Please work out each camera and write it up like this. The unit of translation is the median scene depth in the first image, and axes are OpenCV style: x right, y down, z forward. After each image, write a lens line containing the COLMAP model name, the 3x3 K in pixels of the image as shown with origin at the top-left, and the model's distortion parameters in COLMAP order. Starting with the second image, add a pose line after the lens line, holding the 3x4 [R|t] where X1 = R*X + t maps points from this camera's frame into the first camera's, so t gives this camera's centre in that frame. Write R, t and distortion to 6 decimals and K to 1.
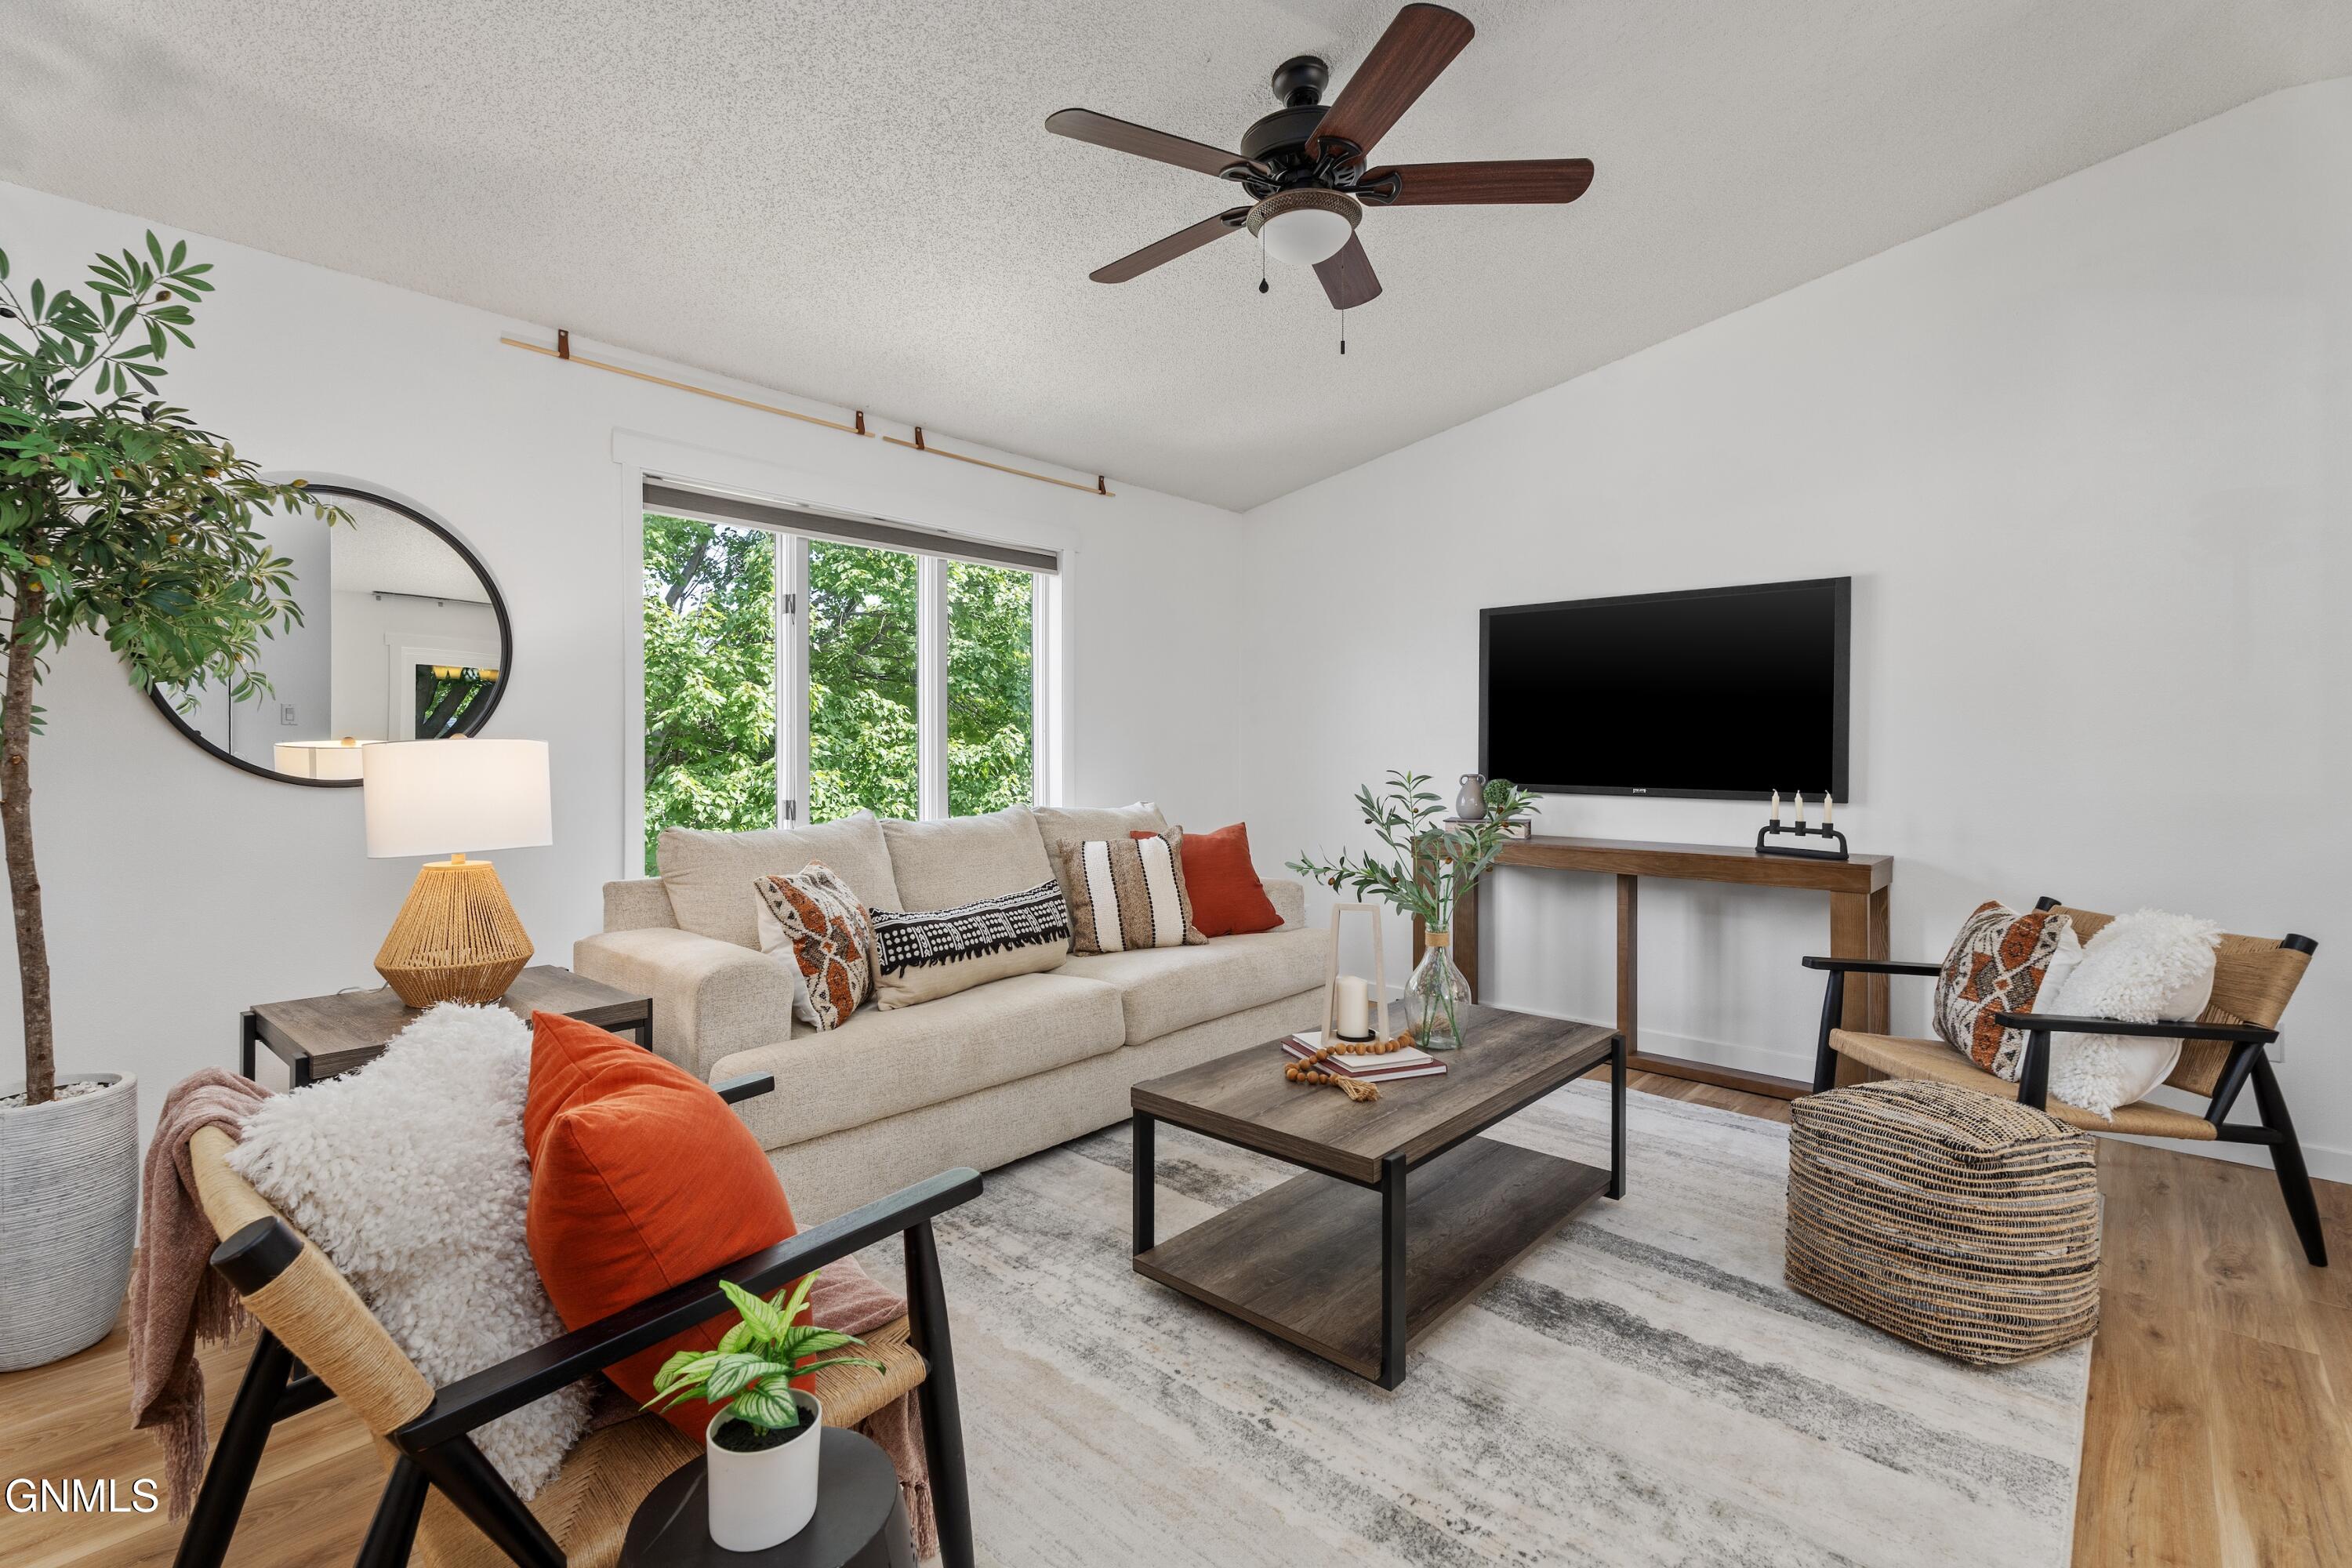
lens RADIAL K [[1056.6, 0, 1178.5], [0, 1056.6, 772.6], [0, 0, 1]] dist [0.005436, 0.000706]
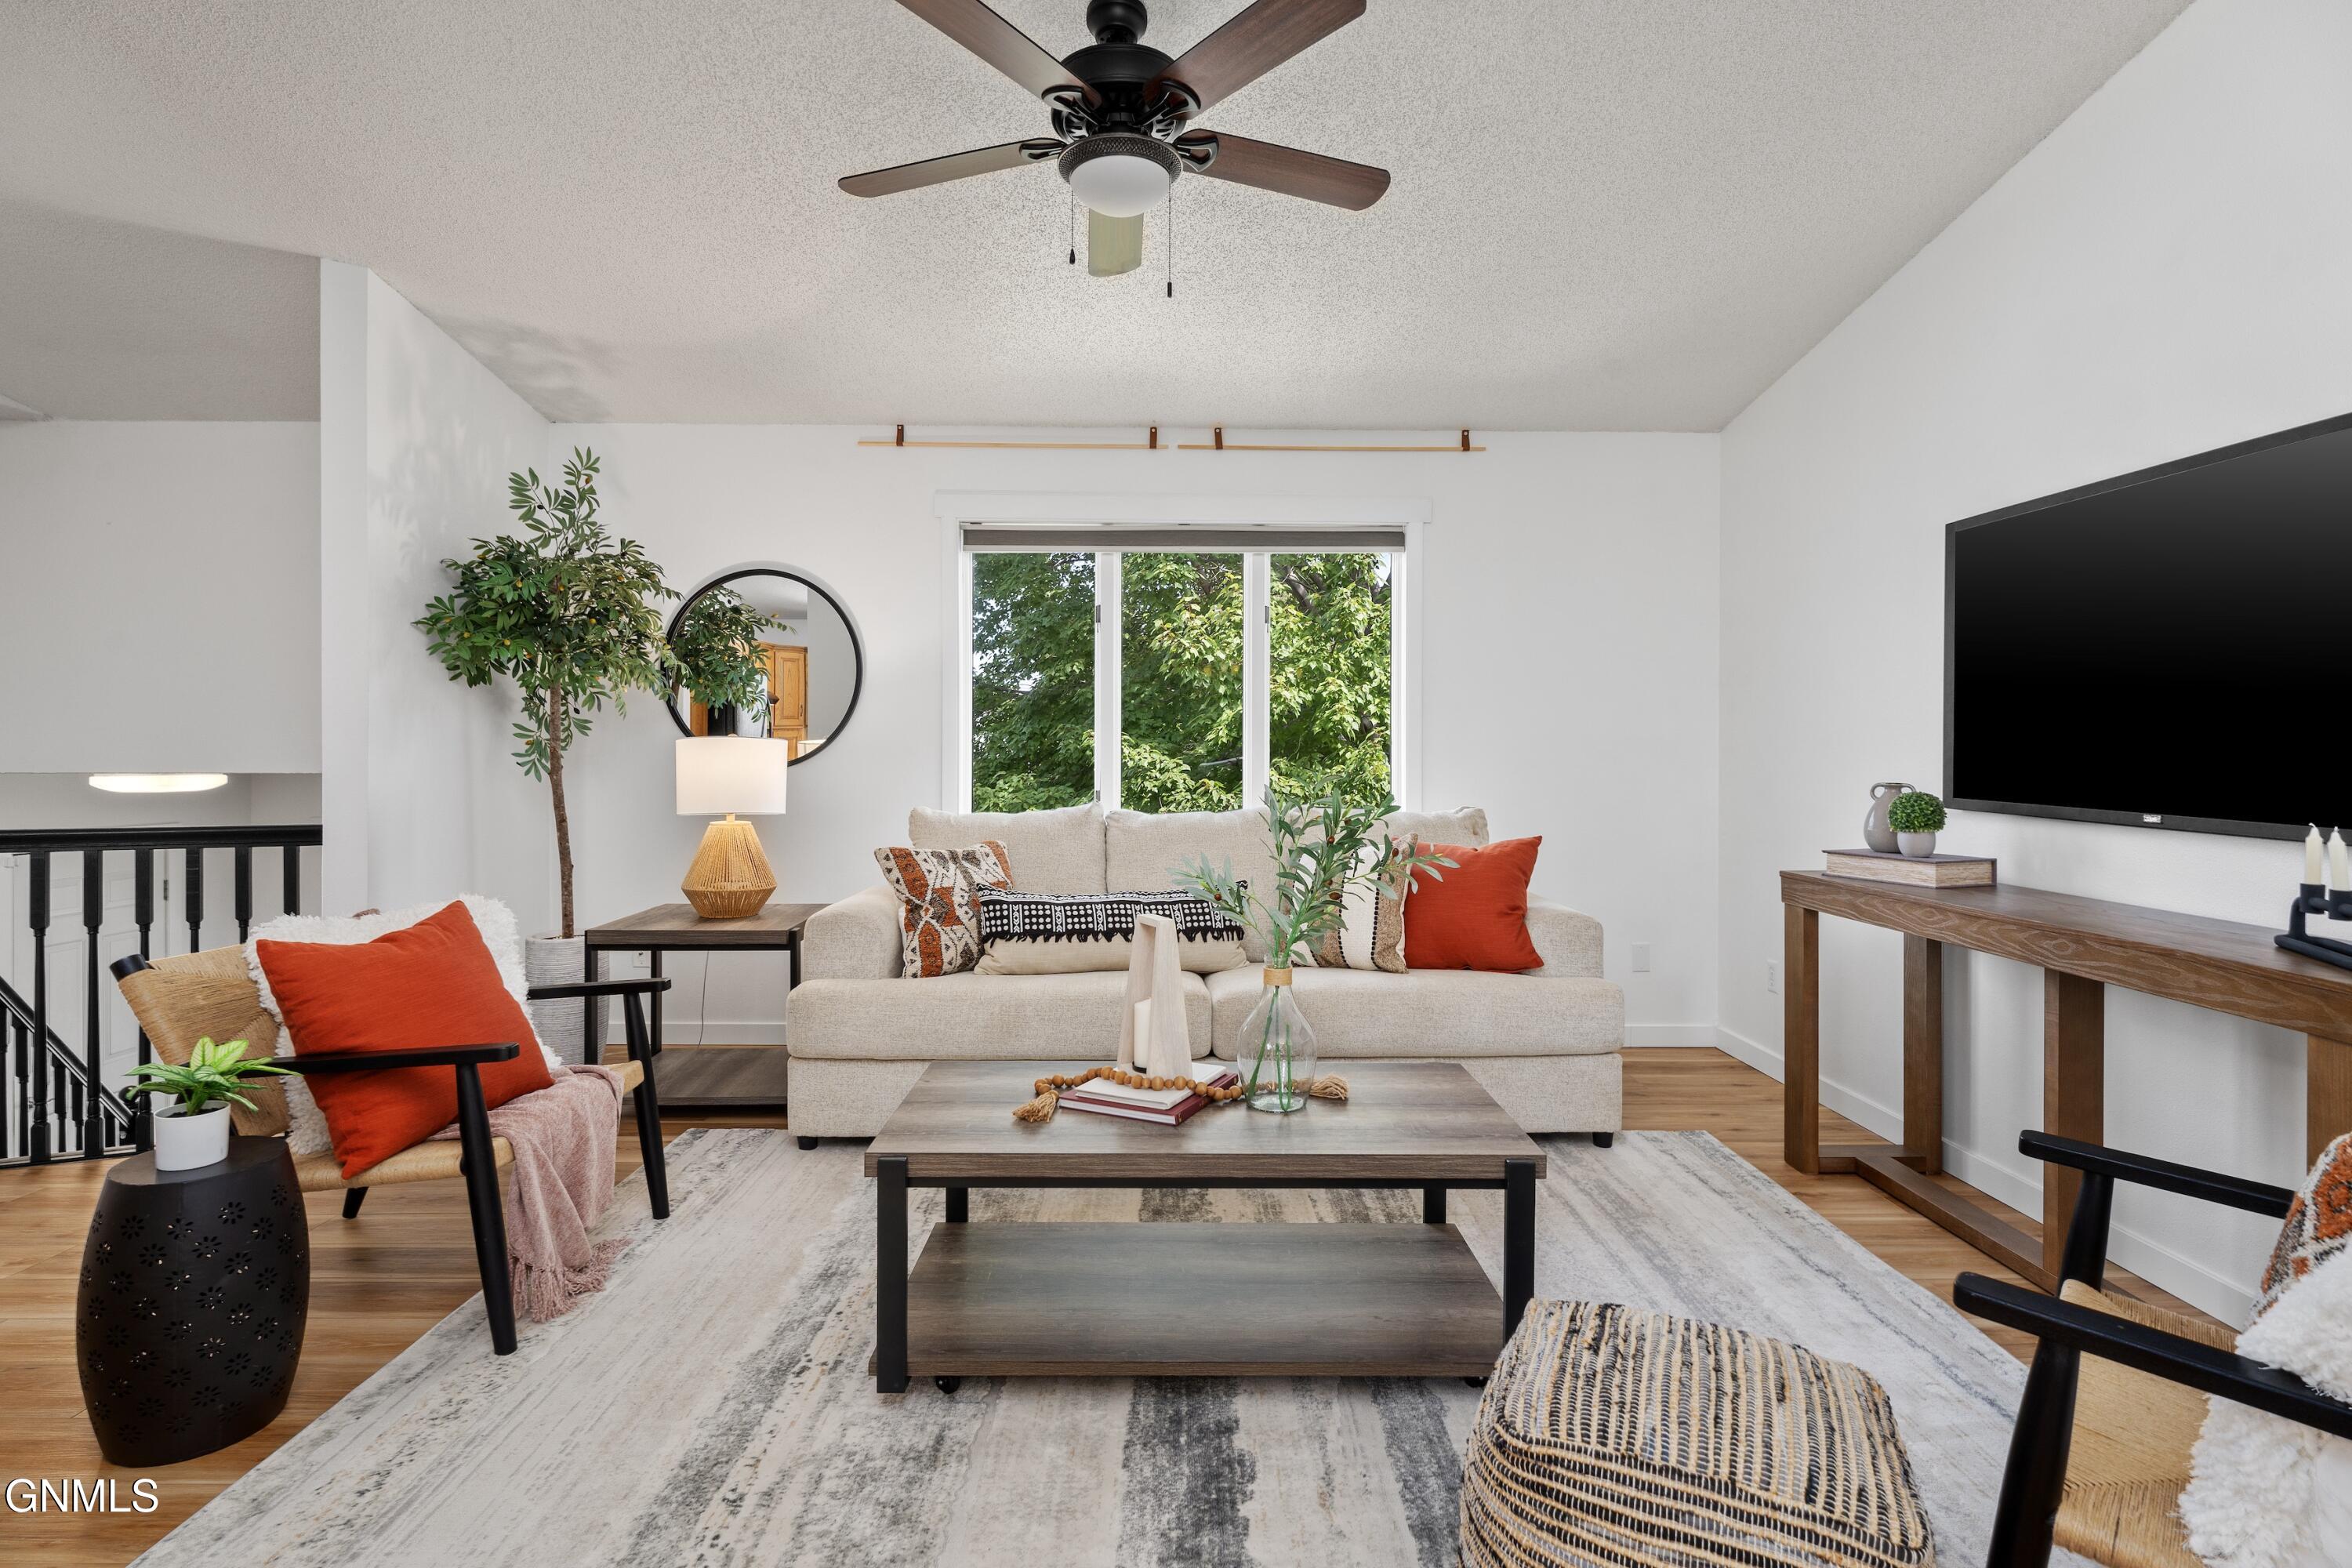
lens RADIAL K [[1155.8, 0, 1178.7], [0, 1155.8, 767.2], [0, 0, 1]] dist [-0.003675, 0.000366]
pose [[0.684520, 0.014226, -0.728855, 0.756437], [-0.016658, 0.999854, 0.003871, -0.005371], [0.728804, 0.009492, 0.684657, 0.299032]]
